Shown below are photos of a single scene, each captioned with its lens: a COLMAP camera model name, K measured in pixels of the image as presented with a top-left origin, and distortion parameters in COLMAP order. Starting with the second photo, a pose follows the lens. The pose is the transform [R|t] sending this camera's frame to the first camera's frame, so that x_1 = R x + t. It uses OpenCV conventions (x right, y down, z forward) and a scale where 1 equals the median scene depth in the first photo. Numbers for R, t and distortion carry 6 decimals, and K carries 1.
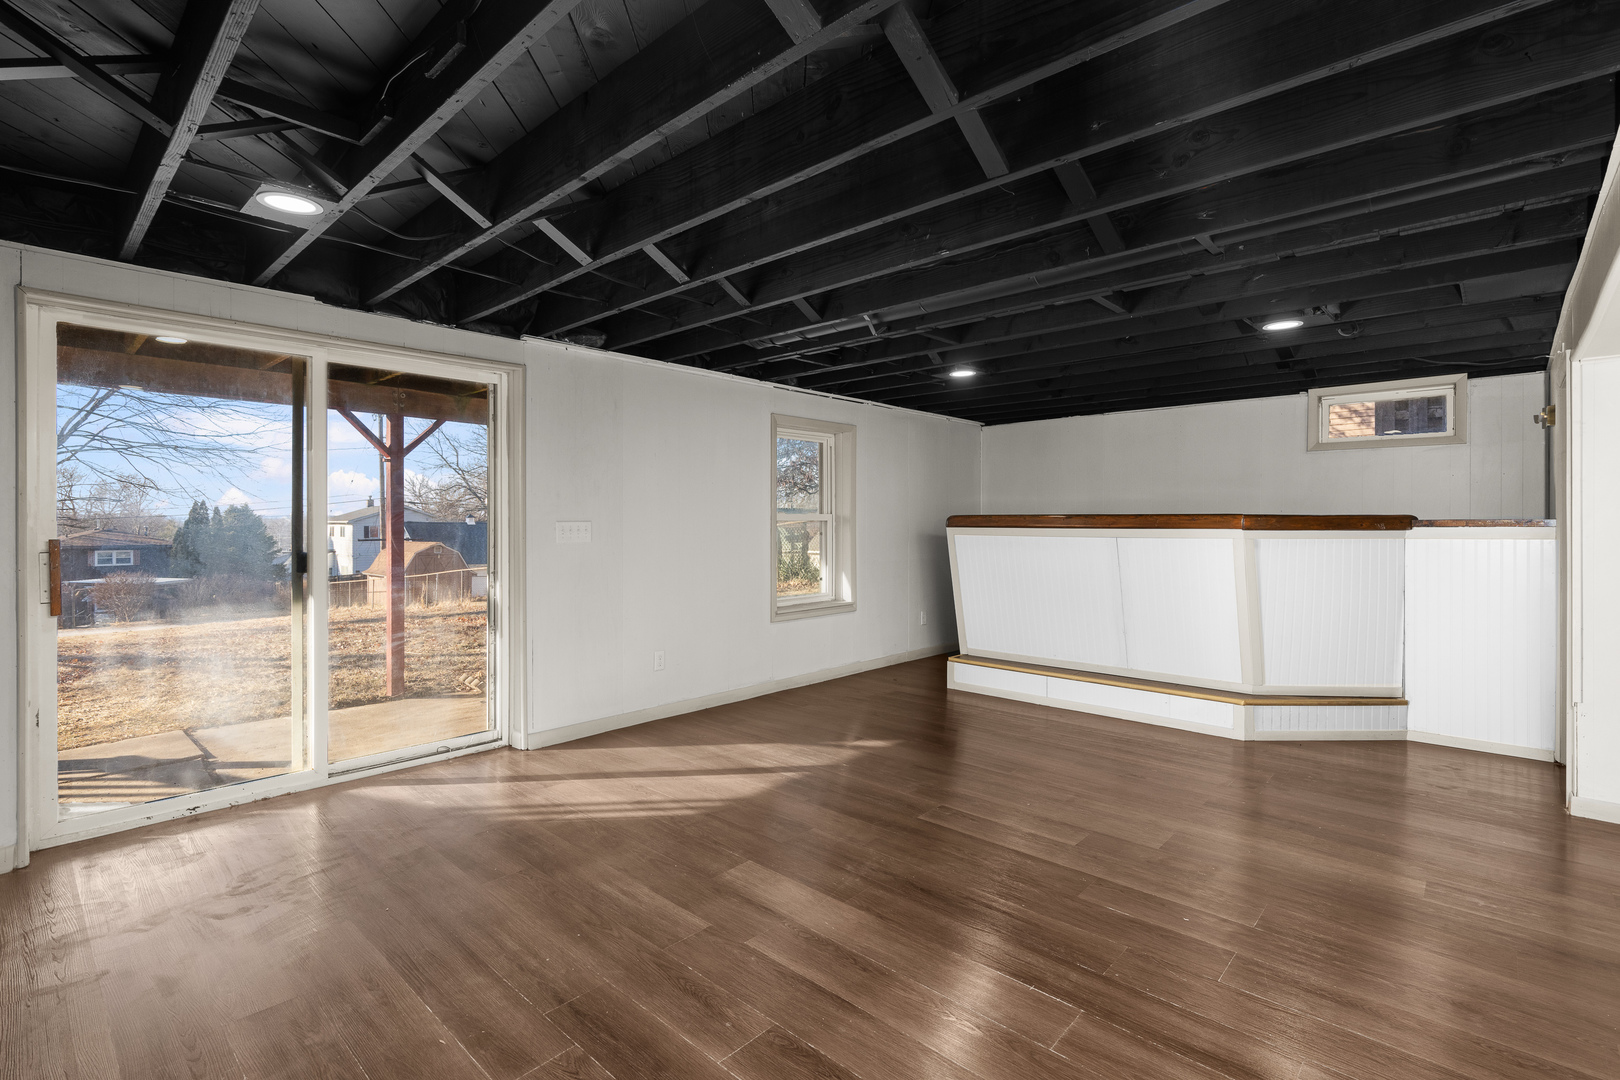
lens RADIAL K [[748.1, 0, 809.6], [0, 748.1, 527.0], [0, 0, 1]] dist [-0.001349, -0.000109]
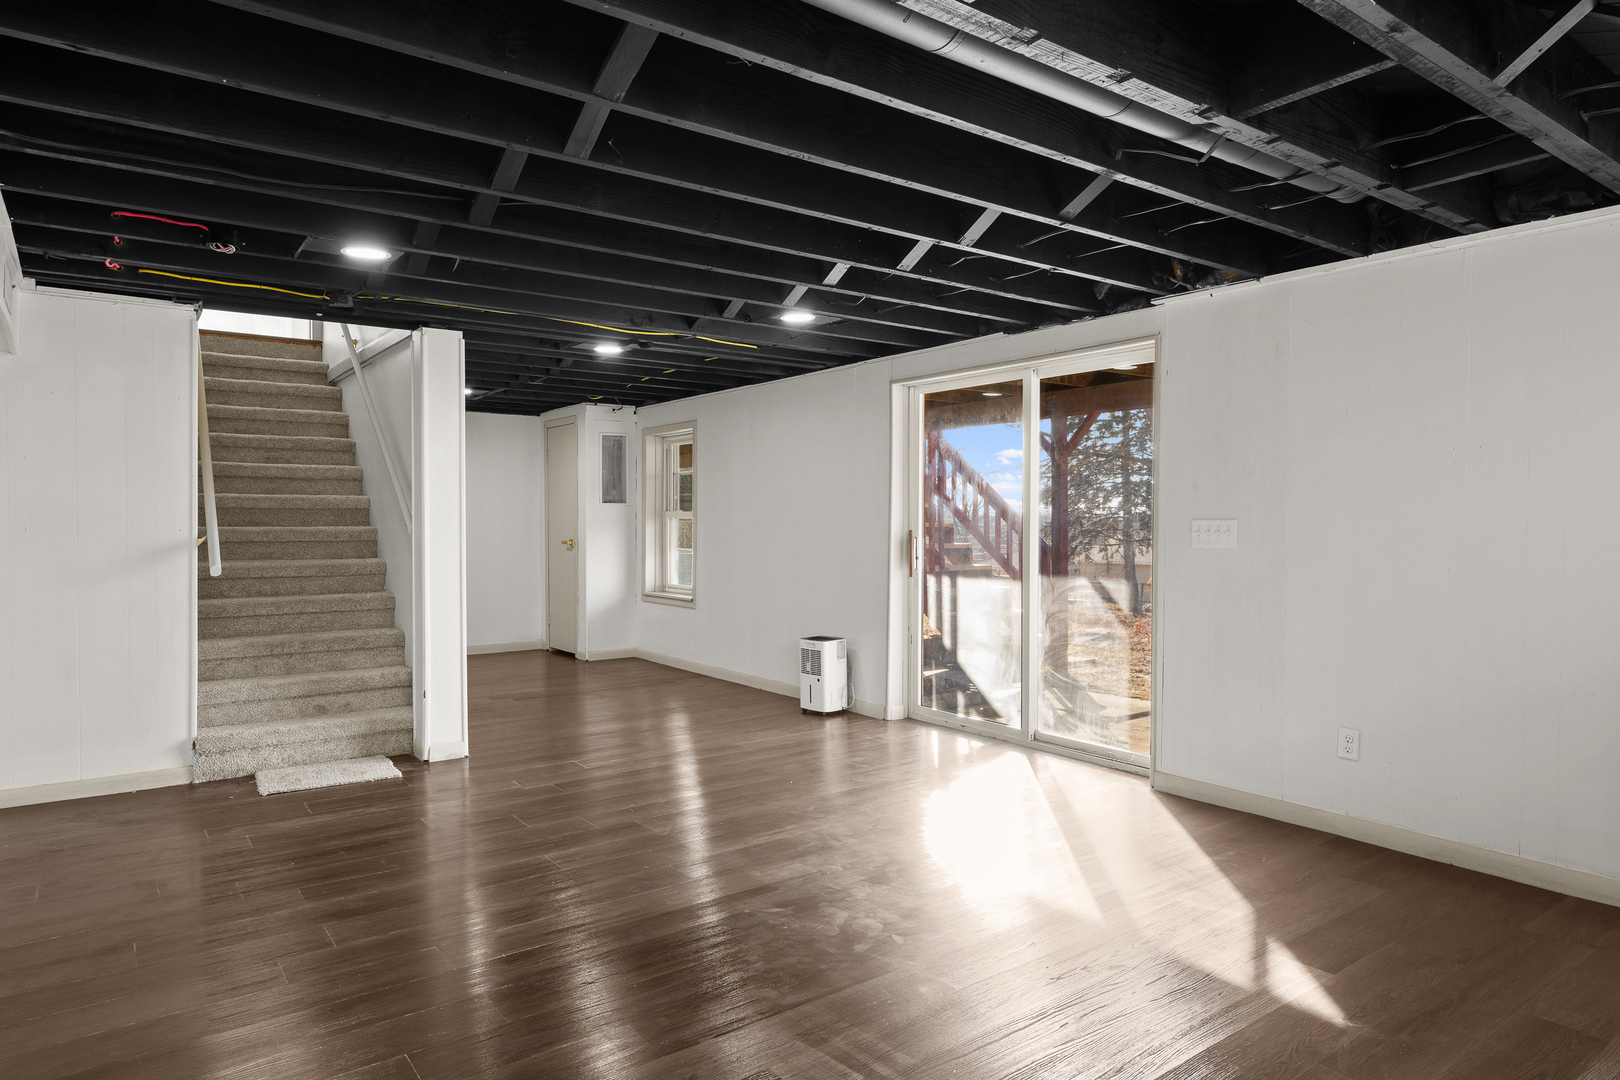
lens RADIAL K [[986.8, 0, 809.4], [0, 986.8, 538.3], [0, 0, 1]] dist [0.000159, 0.000144]
pose [[-0.186367, 0.023902, -0.982189, 0.761654], [-0.002309, 0.999691, 0.024766, -0.012400], [0.982477, 0.006883, -0.186254, 0.794584]]
